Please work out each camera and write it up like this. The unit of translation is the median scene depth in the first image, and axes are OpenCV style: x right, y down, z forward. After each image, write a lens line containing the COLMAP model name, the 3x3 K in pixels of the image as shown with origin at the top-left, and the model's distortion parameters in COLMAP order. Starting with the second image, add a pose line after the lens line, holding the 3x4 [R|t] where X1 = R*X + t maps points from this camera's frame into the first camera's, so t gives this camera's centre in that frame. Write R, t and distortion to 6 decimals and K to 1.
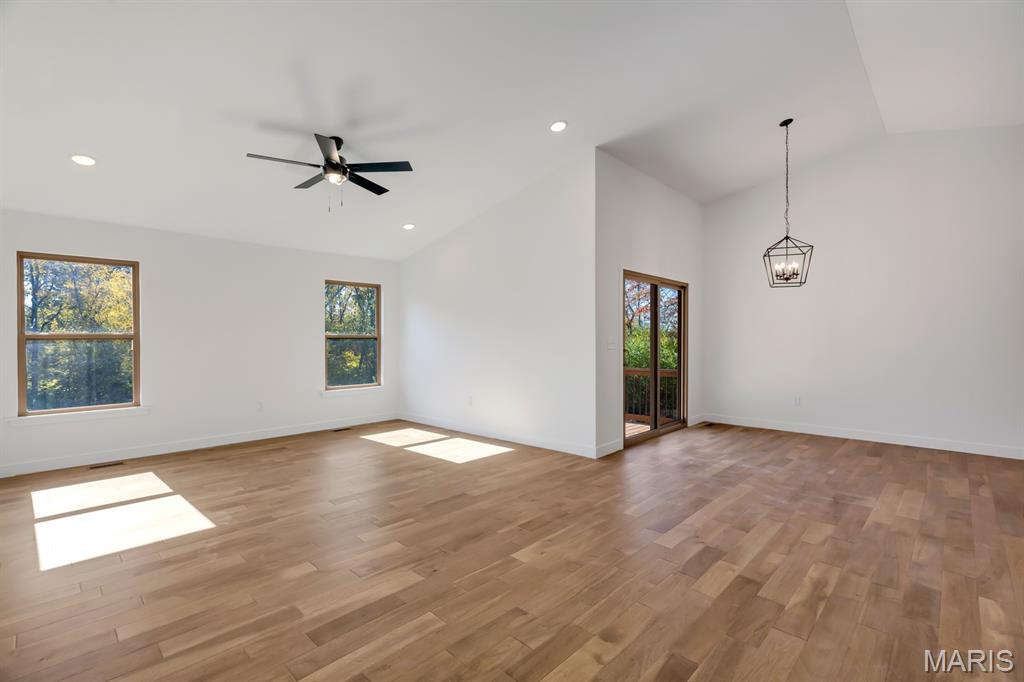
lens RADIAL K [[466.4, 0, 514.3], [0, 466.4, 334.3], [0, 0, 1]] dist [-0.001426, 0.001471]
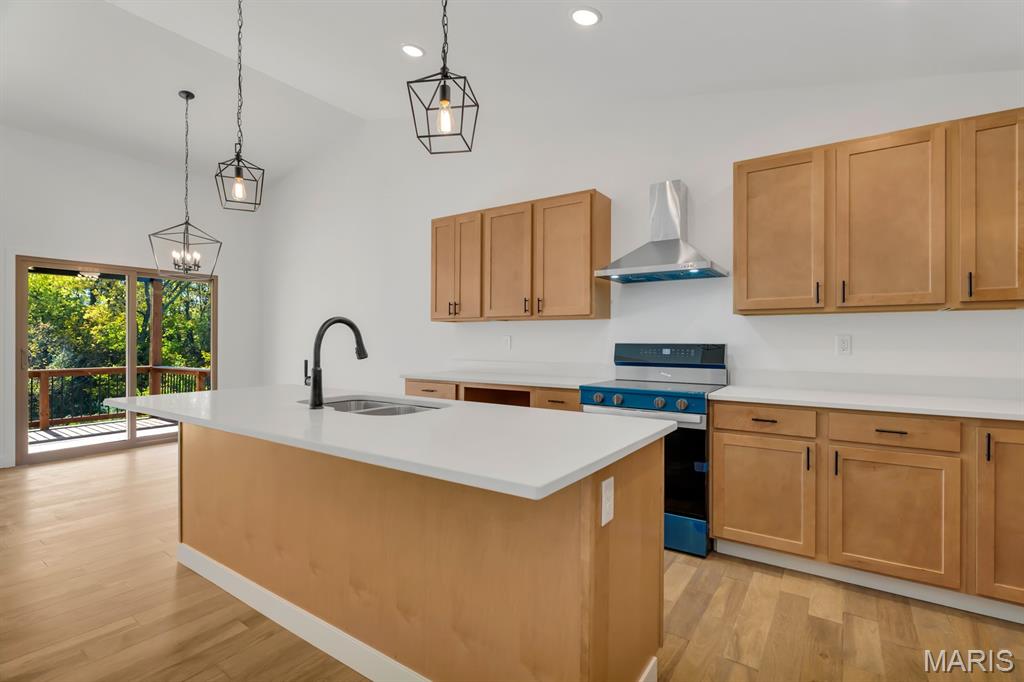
lens RADIAL K [[472.1, 0, 512.8], [0, 472.1, 342.5], [0, 0, 1]] dist [-0.005610, -0.000079]
pose [[0.987614, -0.001932, 0.156891, 1.674760], [-0.000045, 0.999921, 0.012600, 0.014174], [-0.156902, -0.012451, 0.987536, 0.015340]]
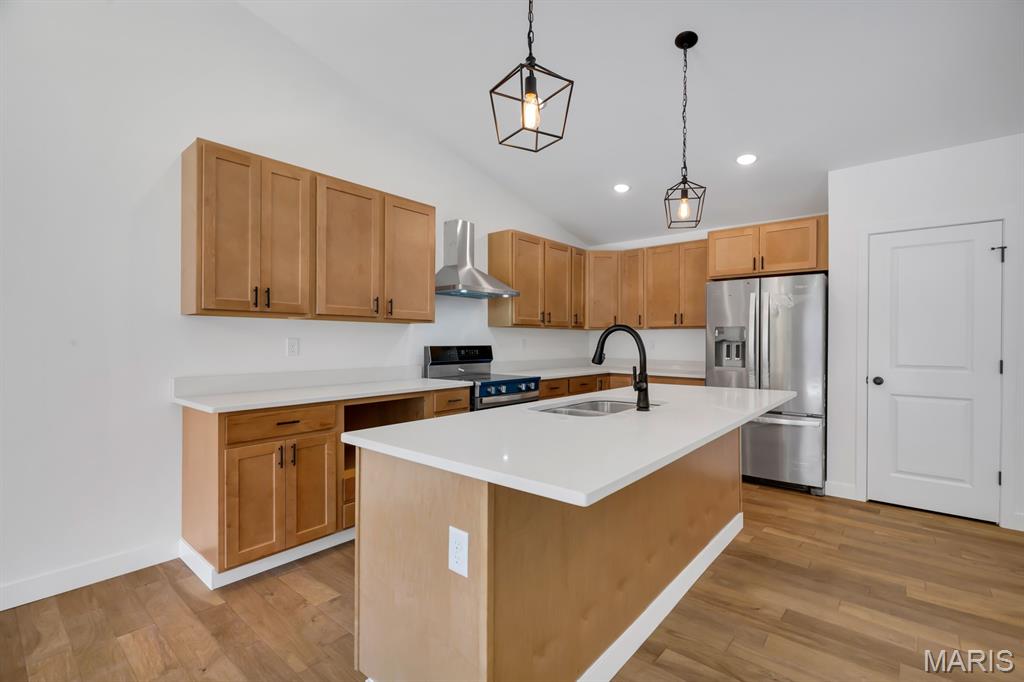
lens RADIAL K [[466.4, 0, 516.4], [0, 466.4, 342.1], [0, 0, 1]] dist [-0.001426, 0.001471]
pose [[-0.053300, -0.006619, 0.998557, 0.837371], [-0.008457, 0.999945, 0.006177, 0.009551], [-0.998543, -0.008116, -0.053353, 0.916727]]
